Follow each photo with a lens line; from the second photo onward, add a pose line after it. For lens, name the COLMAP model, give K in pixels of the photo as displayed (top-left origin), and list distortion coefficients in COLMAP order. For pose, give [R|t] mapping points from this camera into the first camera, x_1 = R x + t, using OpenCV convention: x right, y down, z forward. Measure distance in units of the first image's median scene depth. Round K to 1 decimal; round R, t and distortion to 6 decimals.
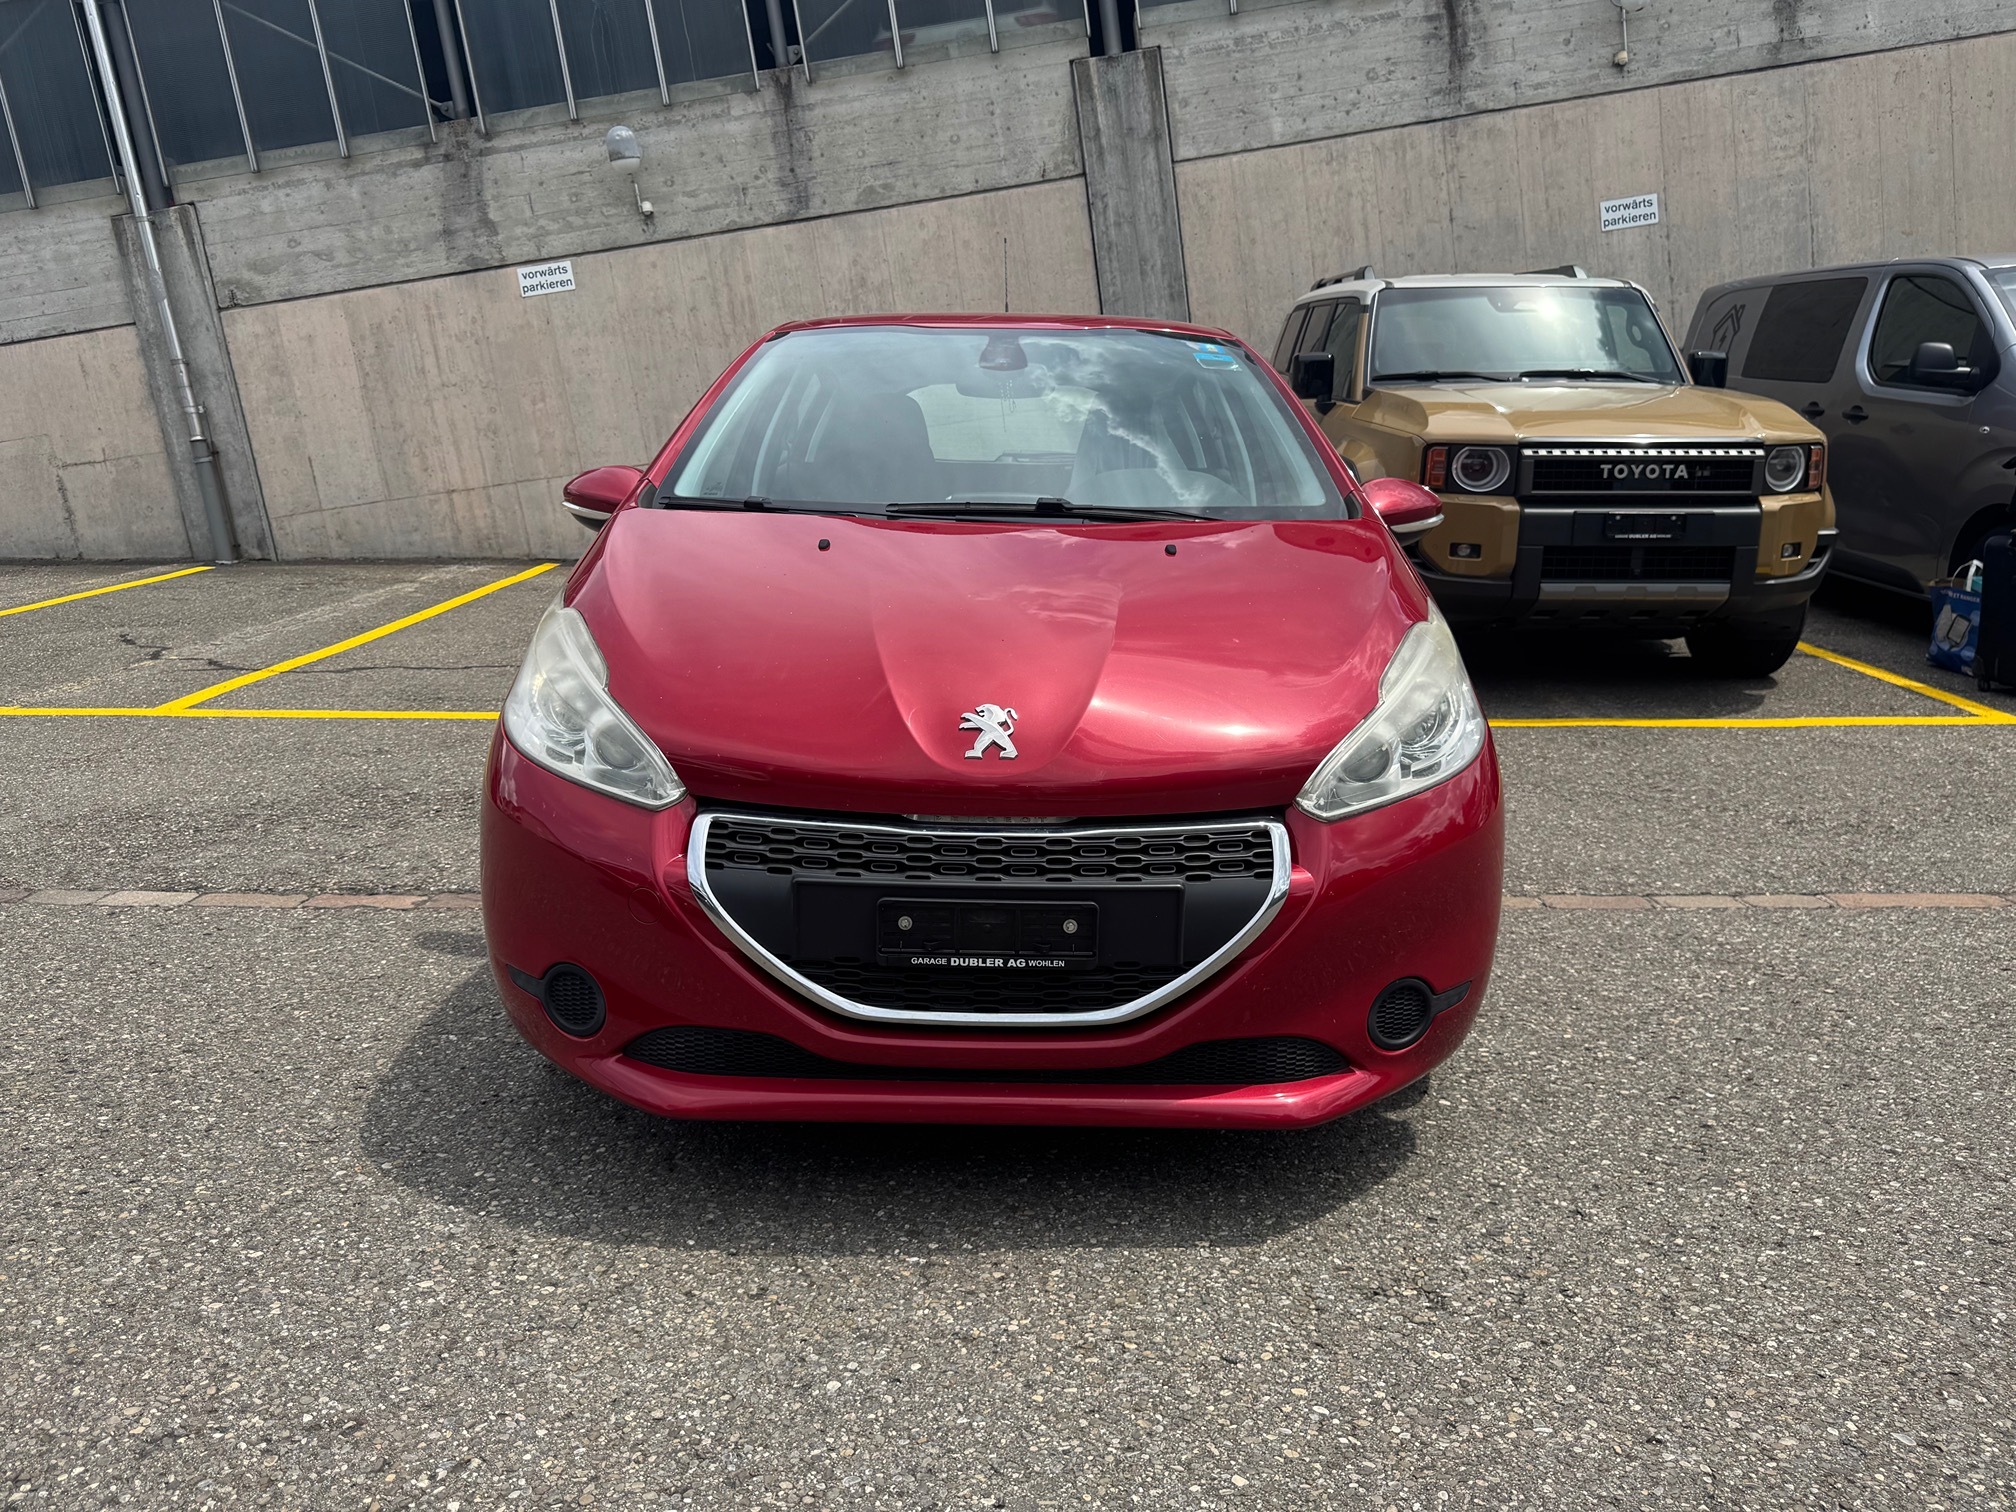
lens RADIAL K [[1541.6, 0, 1008.0], [0, 1541.6, 756.0], [0, 0, 1]] dist [0.012989, -0.030203]
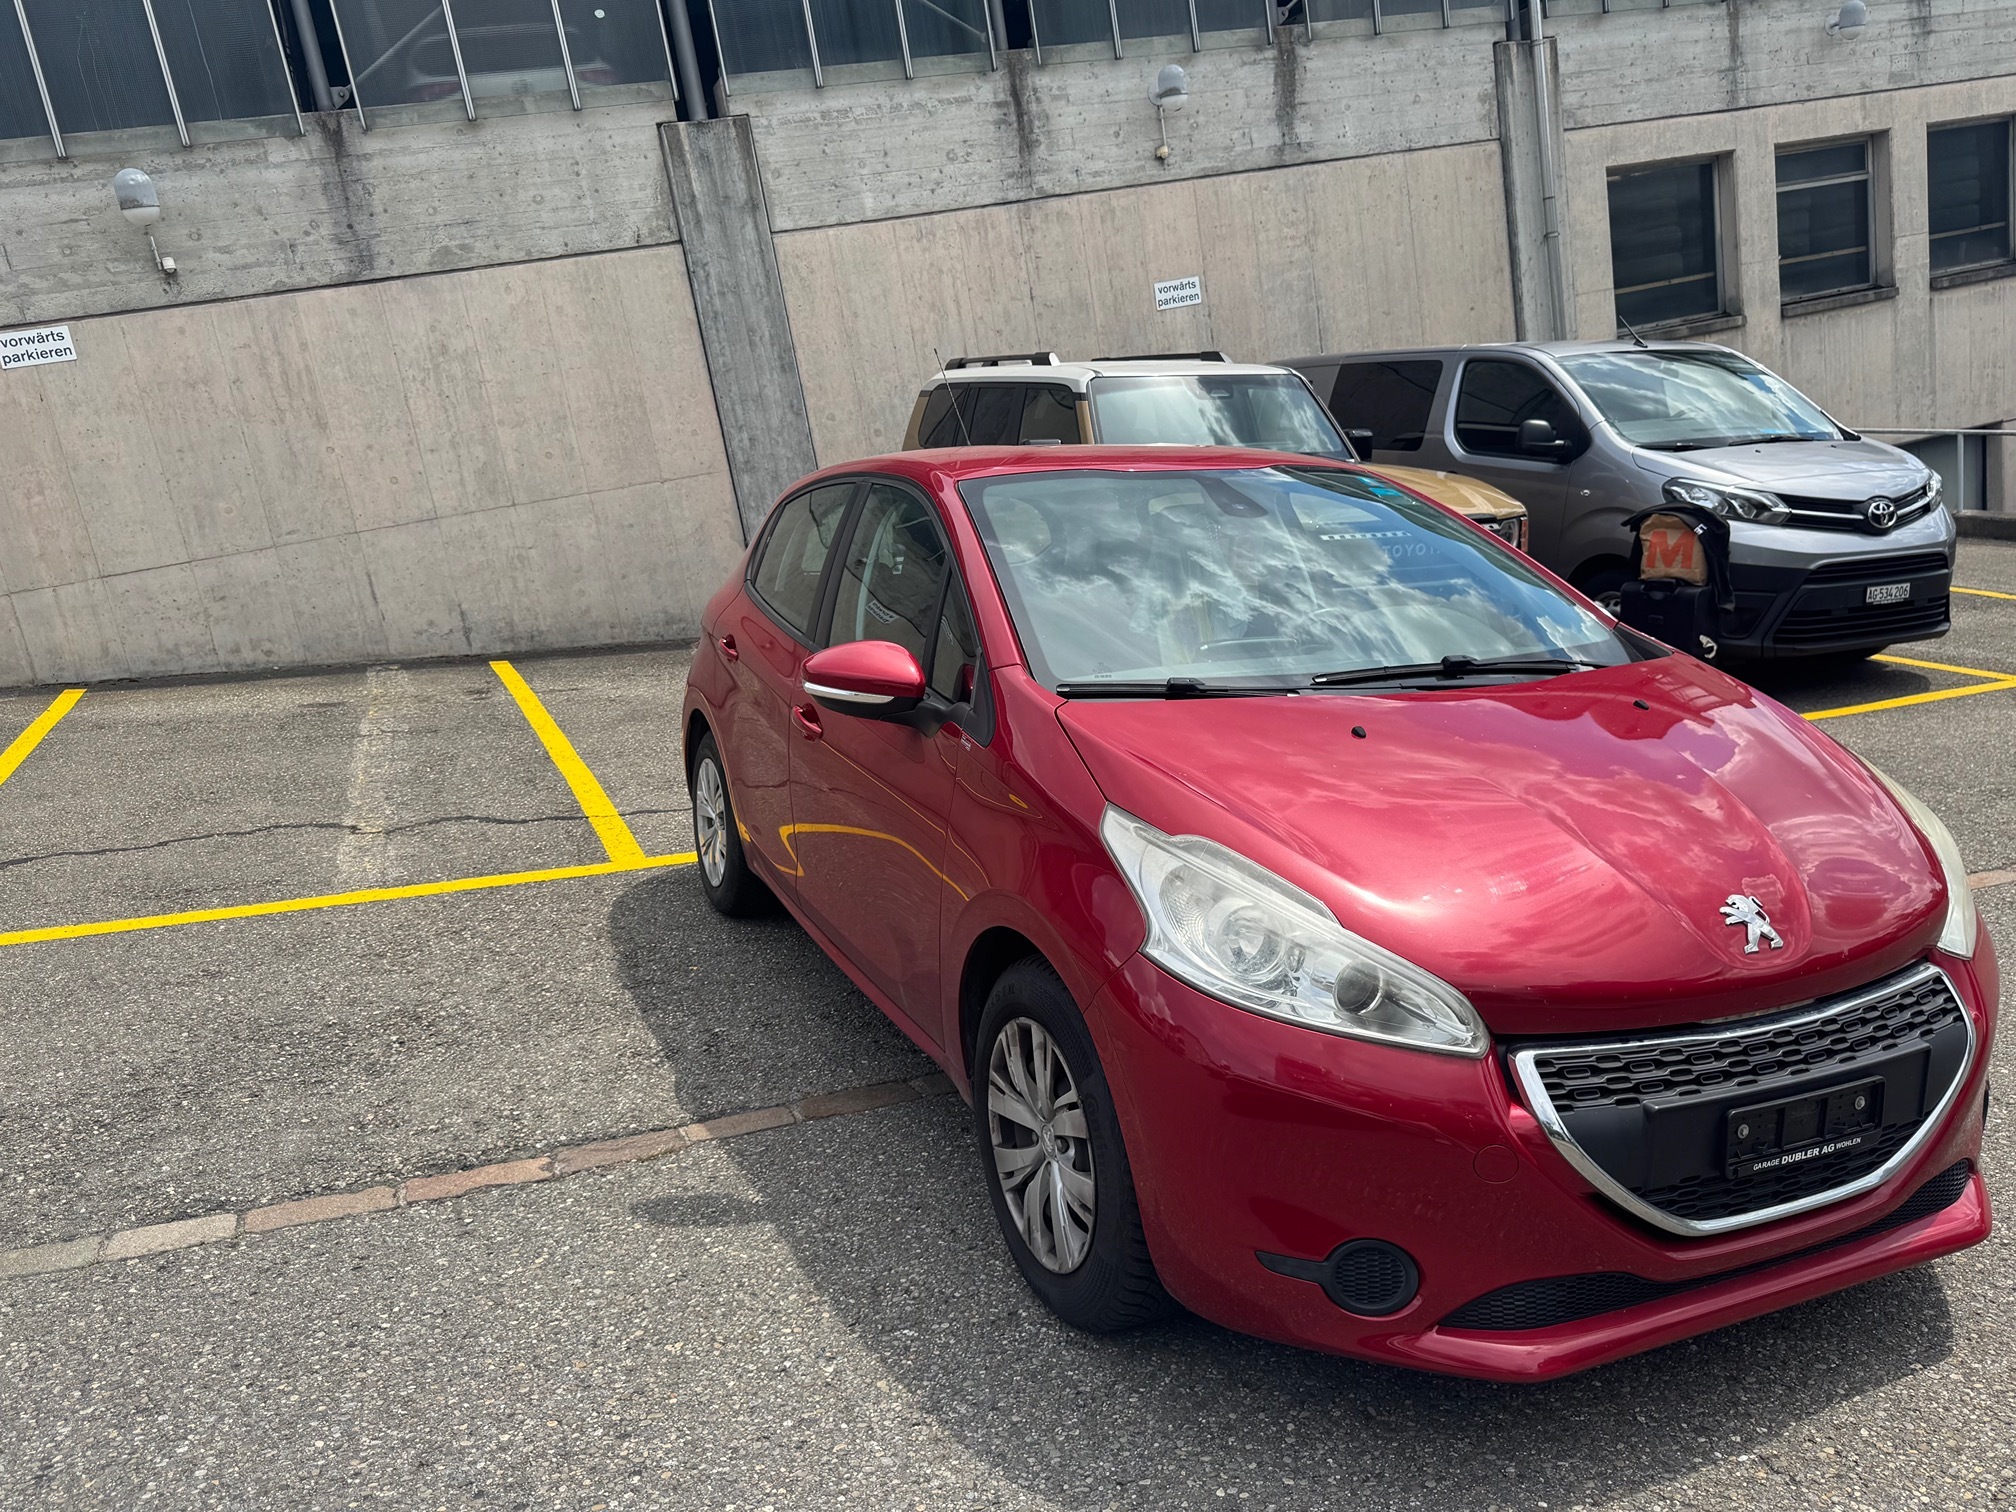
lens RADIAL K [[1541.6, 0, 1008.0], [0, 1541.6, 756.0], [0, 0, 1]] dist [0.012989, -0.030203]
pose [[0.913012, -0.099765, 0.395545, -0.177411], [0.108353, 0.994112, 0.000633, -0.037573], [-0.393279, 0.042280, 0.918446, 0.052077]]
